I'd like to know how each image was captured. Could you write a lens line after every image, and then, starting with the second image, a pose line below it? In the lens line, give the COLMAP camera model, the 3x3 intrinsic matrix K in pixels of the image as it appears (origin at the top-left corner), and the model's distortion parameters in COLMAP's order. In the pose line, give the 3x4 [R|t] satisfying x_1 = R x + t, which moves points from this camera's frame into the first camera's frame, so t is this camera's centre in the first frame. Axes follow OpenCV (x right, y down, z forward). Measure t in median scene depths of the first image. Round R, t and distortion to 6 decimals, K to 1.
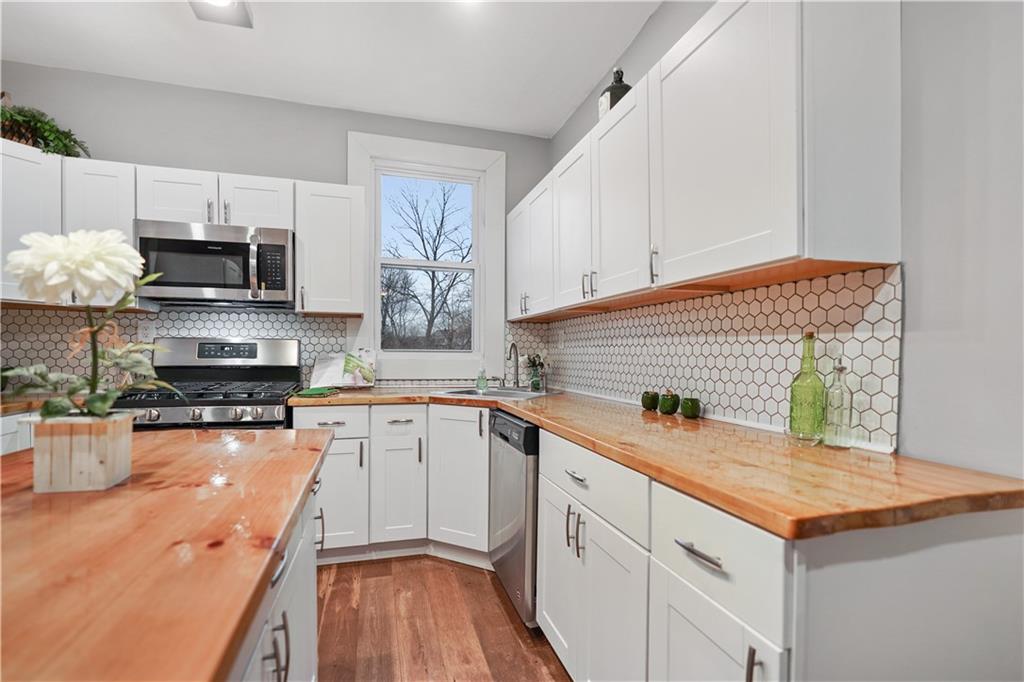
lens RADIAL K [[472.5, 0, 504.9], [0, 472.5, 369.6], [0, 0, 1]] dist [-0.011766, 0.004535]
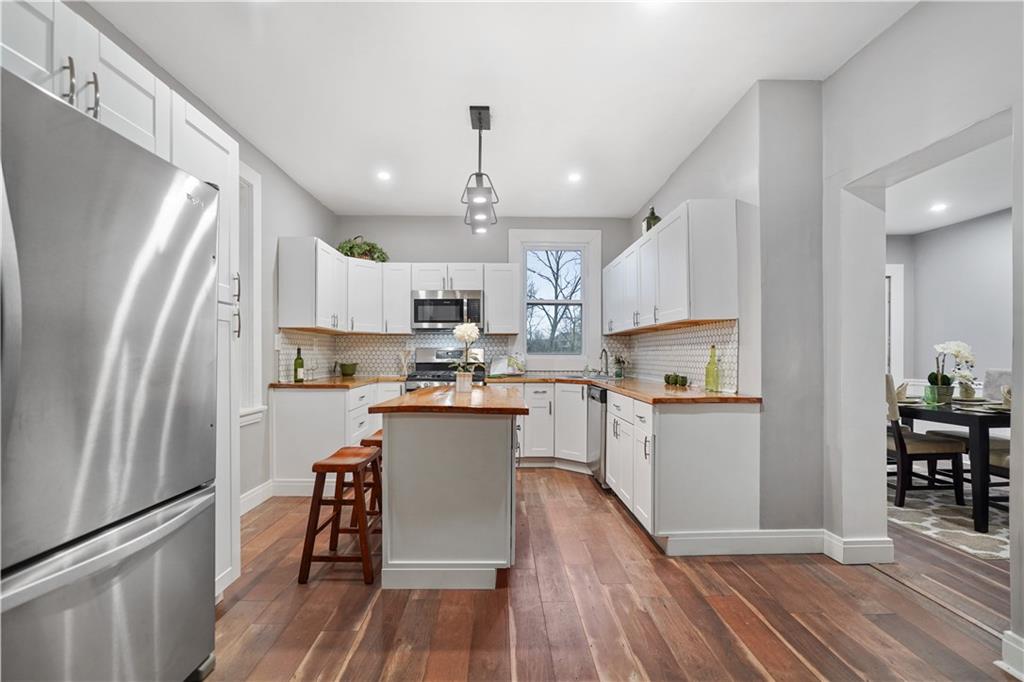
lens RADIAL K [[472.5, 0, 518.4], [0, 472.5, 350.2], [0, 0, 1]] dist [-0.011766, 0.004535]
pose [[0.973557, -0.008107, -0.228299, 0.115641], [-0.002464, 0.998939, -0.045981, 0.029342], [0.228429, 0.045328, 0.972505, -0.790909]]
